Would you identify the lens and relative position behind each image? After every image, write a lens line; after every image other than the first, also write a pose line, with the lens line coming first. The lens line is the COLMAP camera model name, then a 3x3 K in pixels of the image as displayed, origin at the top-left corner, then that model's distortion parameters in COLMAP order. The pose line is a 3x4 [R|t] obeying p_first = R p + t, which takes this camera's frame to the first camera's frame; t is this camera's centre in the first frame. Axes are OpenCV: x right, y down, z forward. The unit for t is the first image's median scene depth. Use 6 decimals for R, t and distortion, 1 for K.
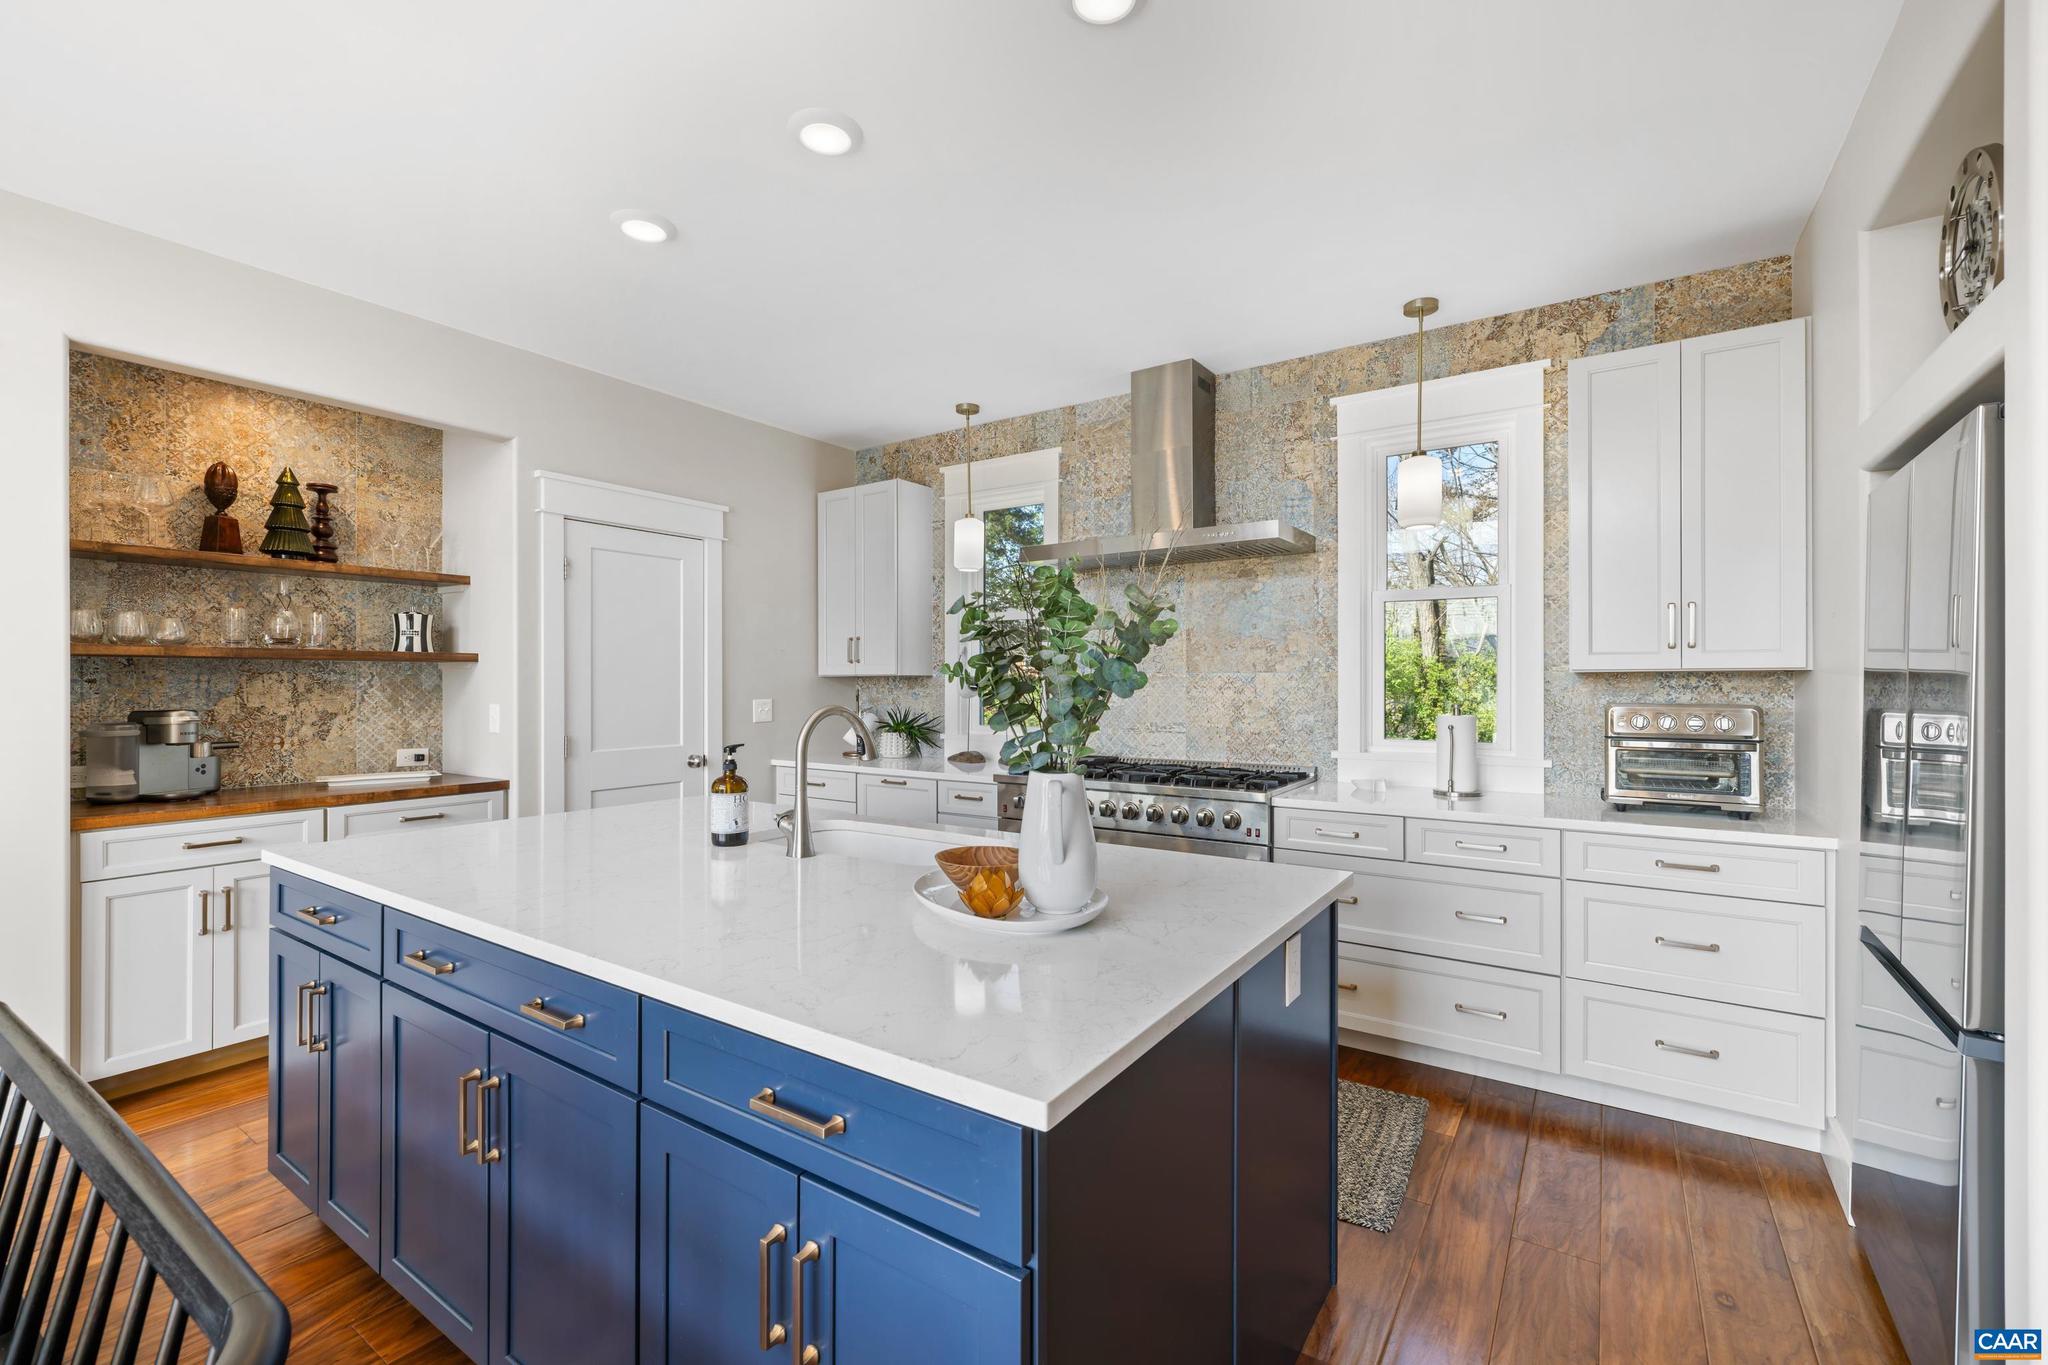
lens RADIAL K [[867.1, 0, 1029.8], [0, 867.1, 678.9], [0, 0, 1]] dist [0.002363, -0.000556]
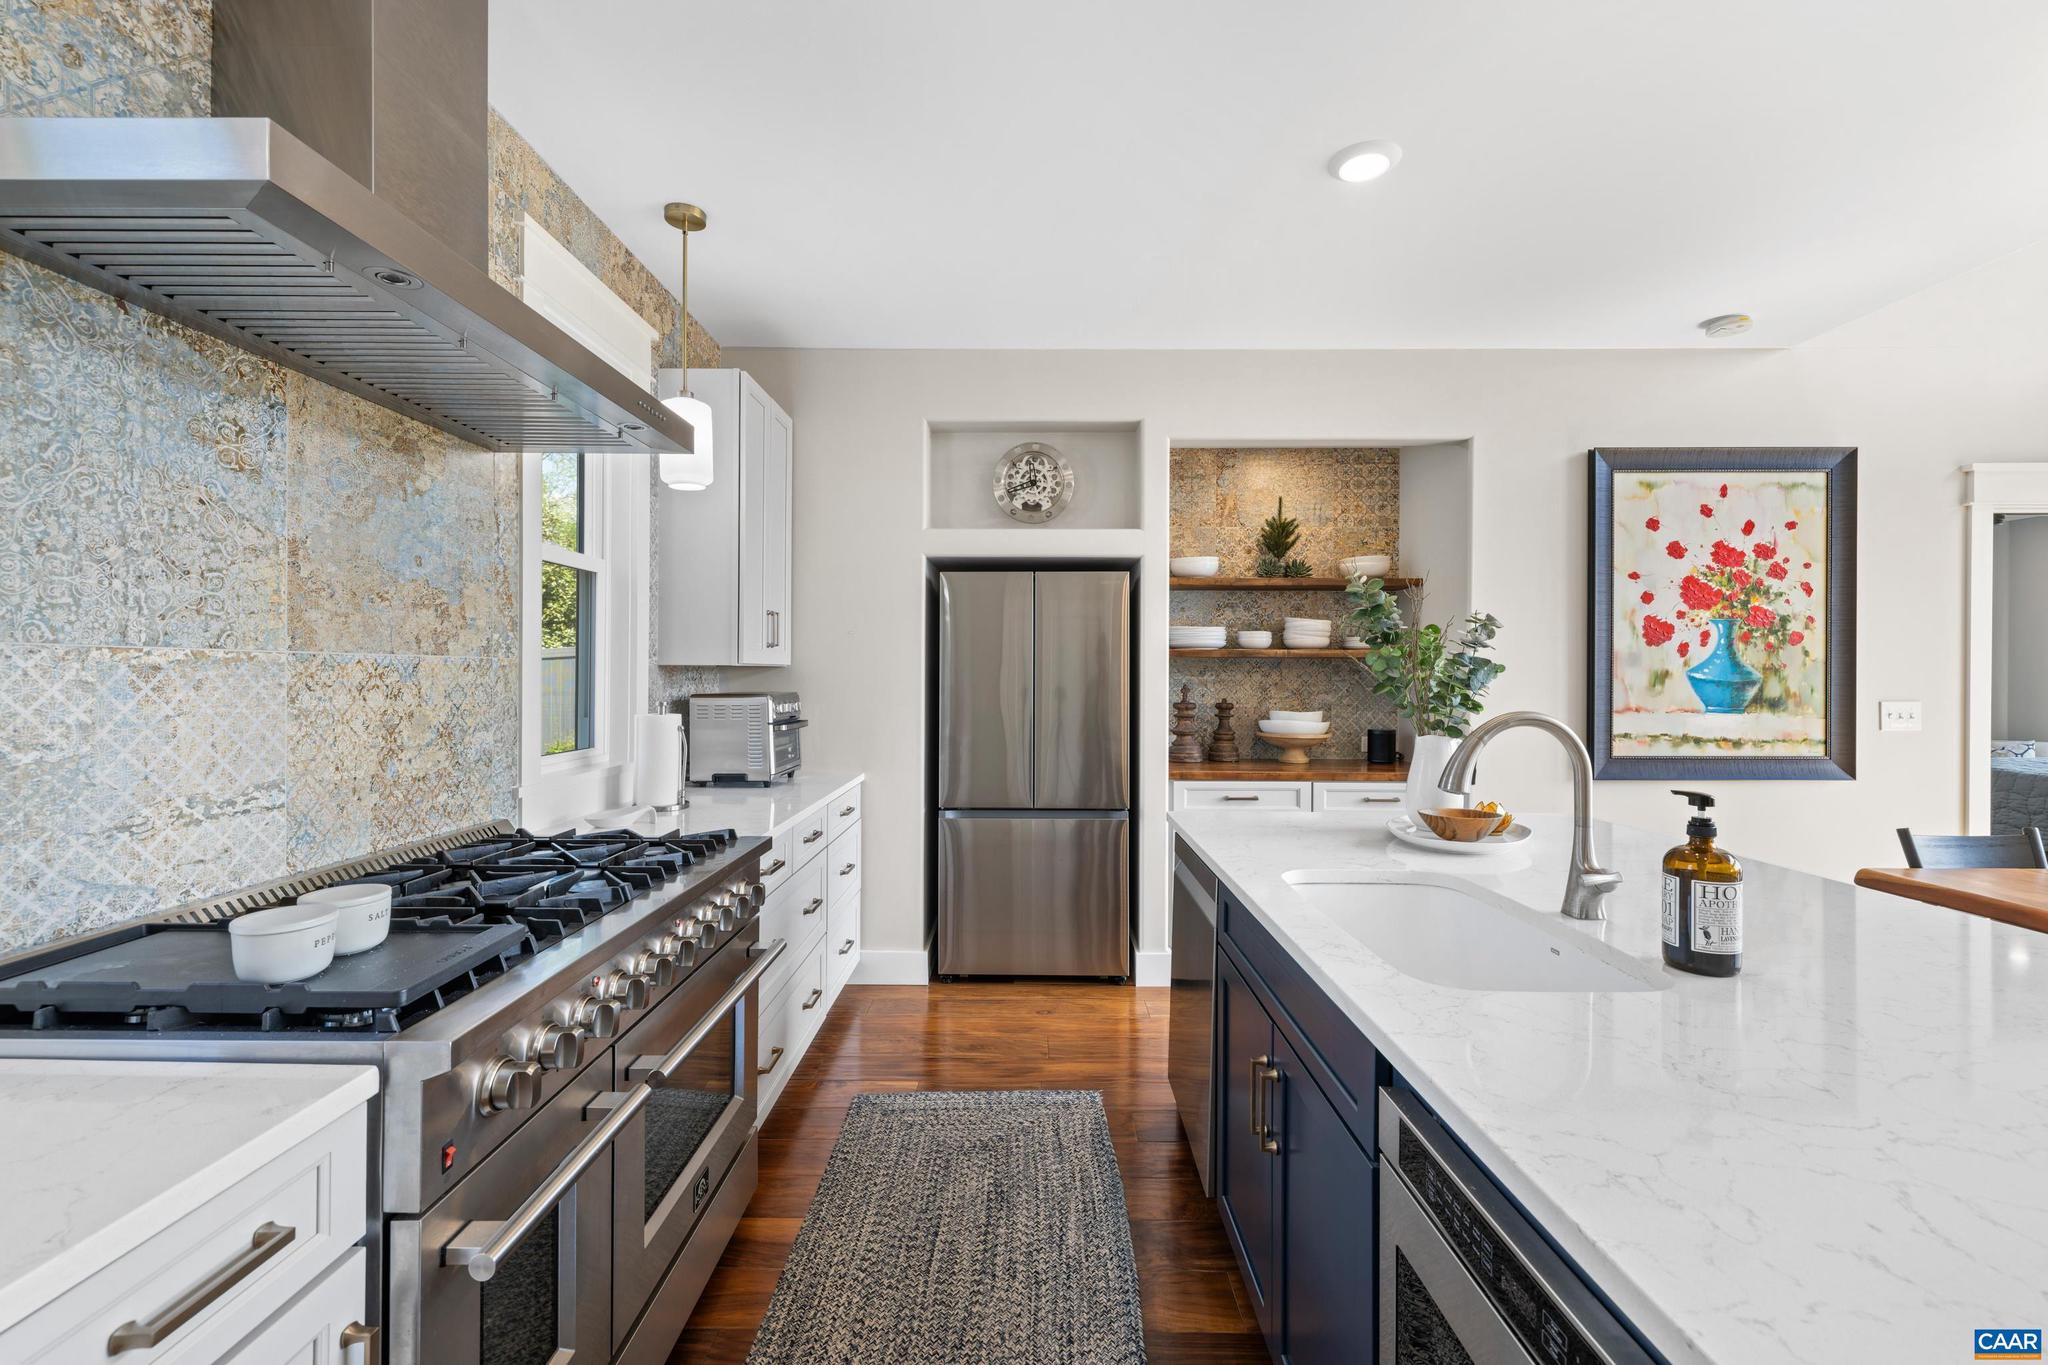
lens RADIAL K [[867.1, 0, 1013.4], [0, 867.1, 673.4], [0, 0, 1]] dist [0.002363, -0.000556]
pose [[-0.545192, -0.000436, 0.838311, -0.350478], [-0.006191, 0.999975, -0.003506, 0.002932], [-0.838289, -0.007102, -0.545181, 1.027584]]
